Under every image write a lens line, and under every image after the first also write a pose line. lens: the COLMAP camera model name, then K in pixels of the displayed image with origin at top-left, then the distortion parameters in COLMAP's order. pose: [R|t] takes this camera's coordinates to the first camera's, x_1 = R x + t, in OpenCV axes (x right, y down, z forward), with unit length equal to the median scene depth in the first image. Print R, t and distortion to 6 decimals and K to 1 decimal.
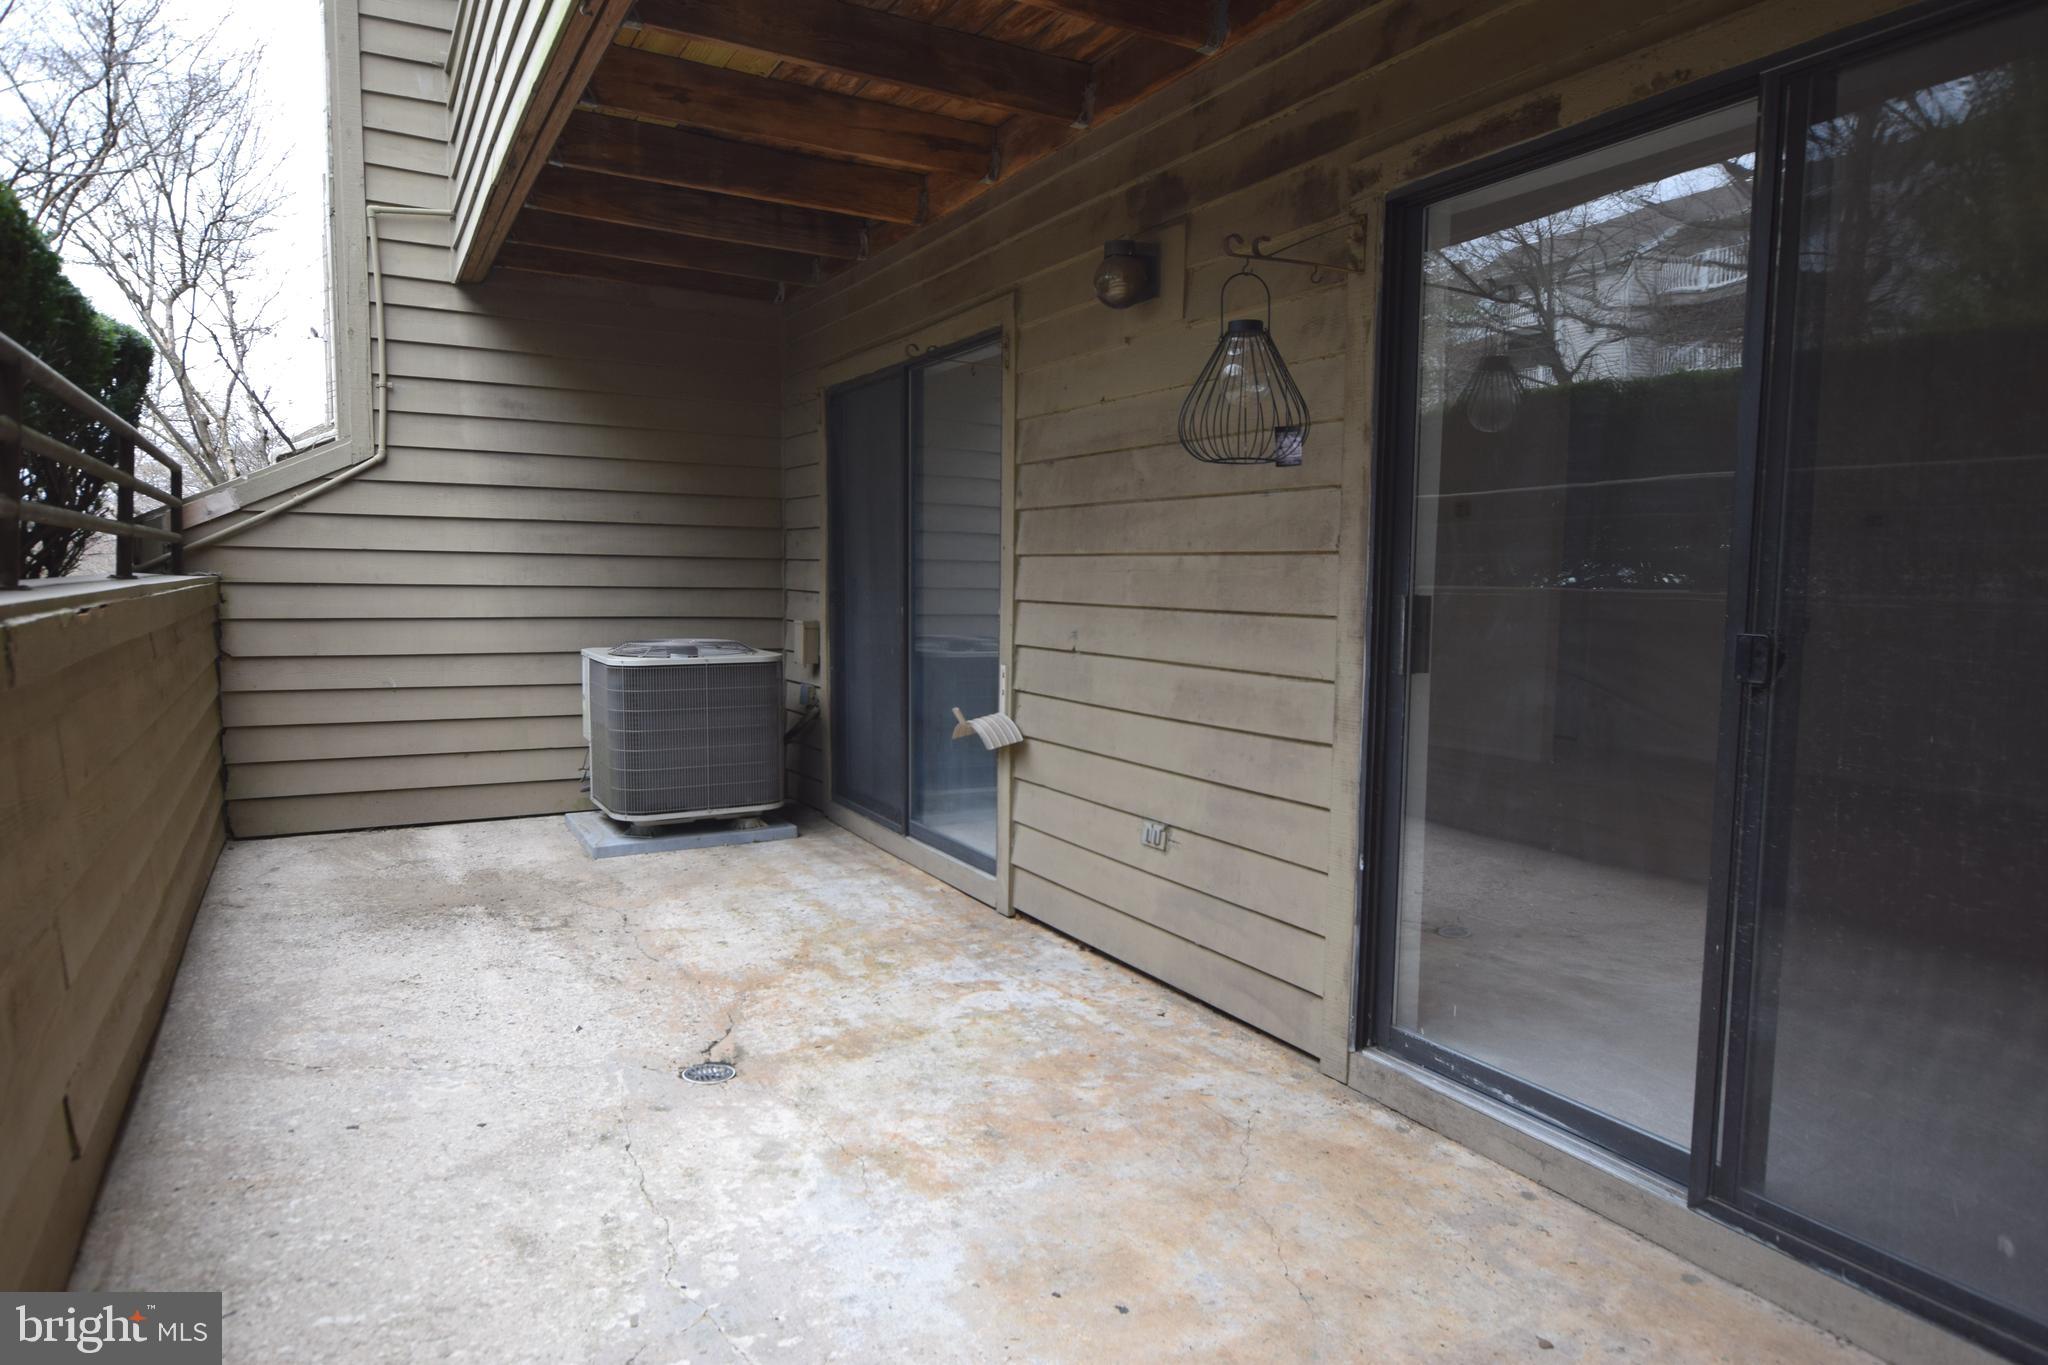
lens RADIAL K [[1213.2, 0, 1024.6], [0, 1213.2, 683.7], [0, 0, 1]] dist [-0.013558, 0.000685]
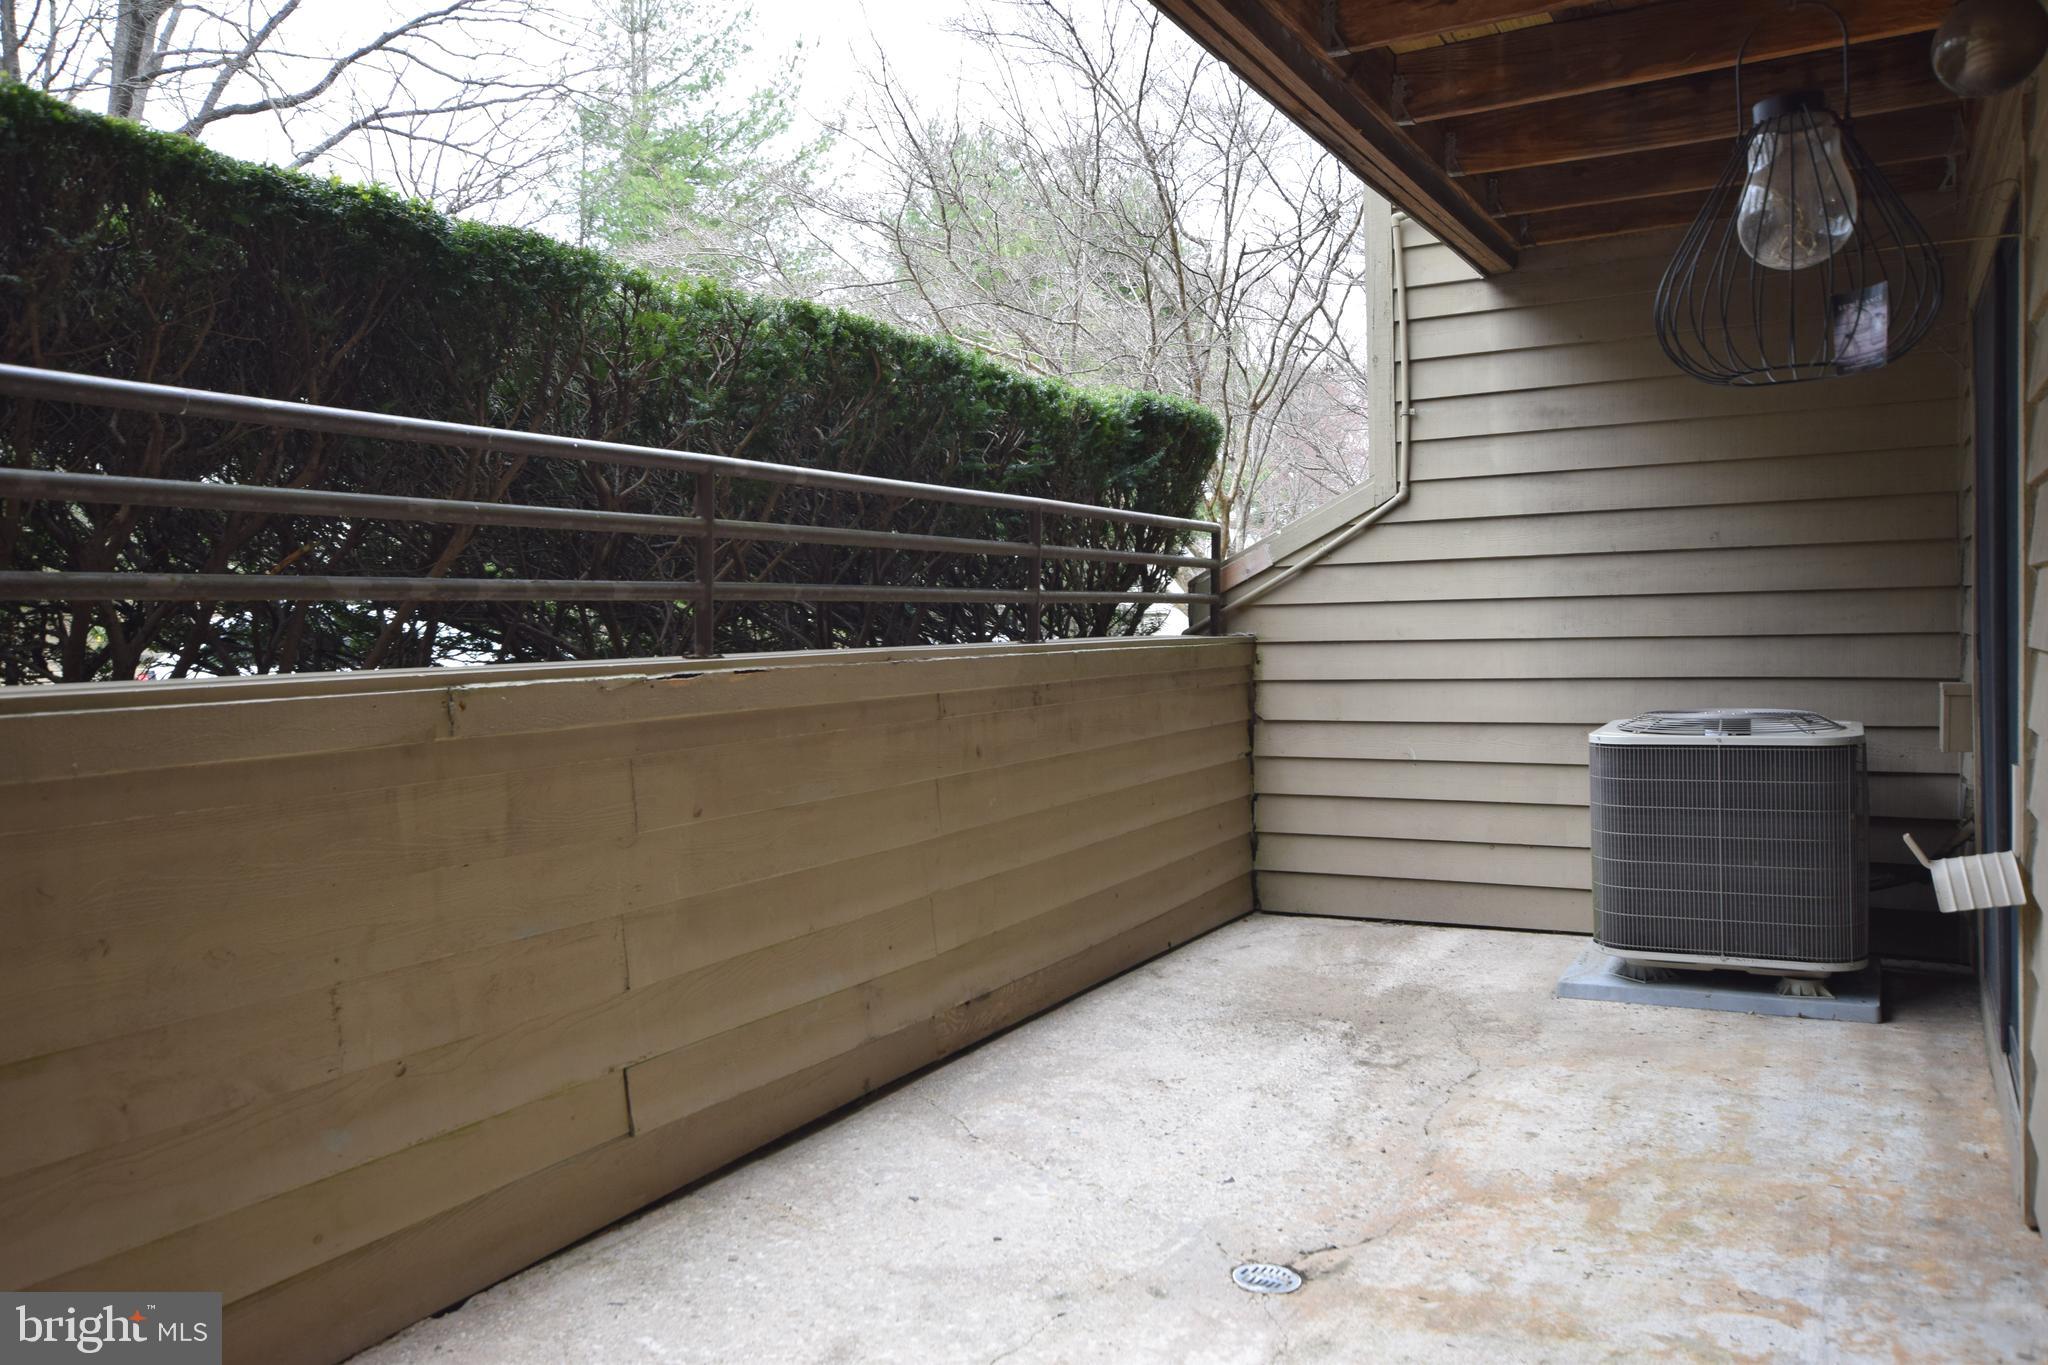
lens RADIAL K [[1535.9, 0, 1027.6], [0, 1535.9, 679.8], [0, 0, 1]] dist [-0.004457, 0.017009]
pose [[0.529382, -0.001015, -0.848383, 0.345644], [-0.043615, 0.998644, -0.028410, -0.014227], [0.847262, 0.052042, 0.528620, 0.247089]]
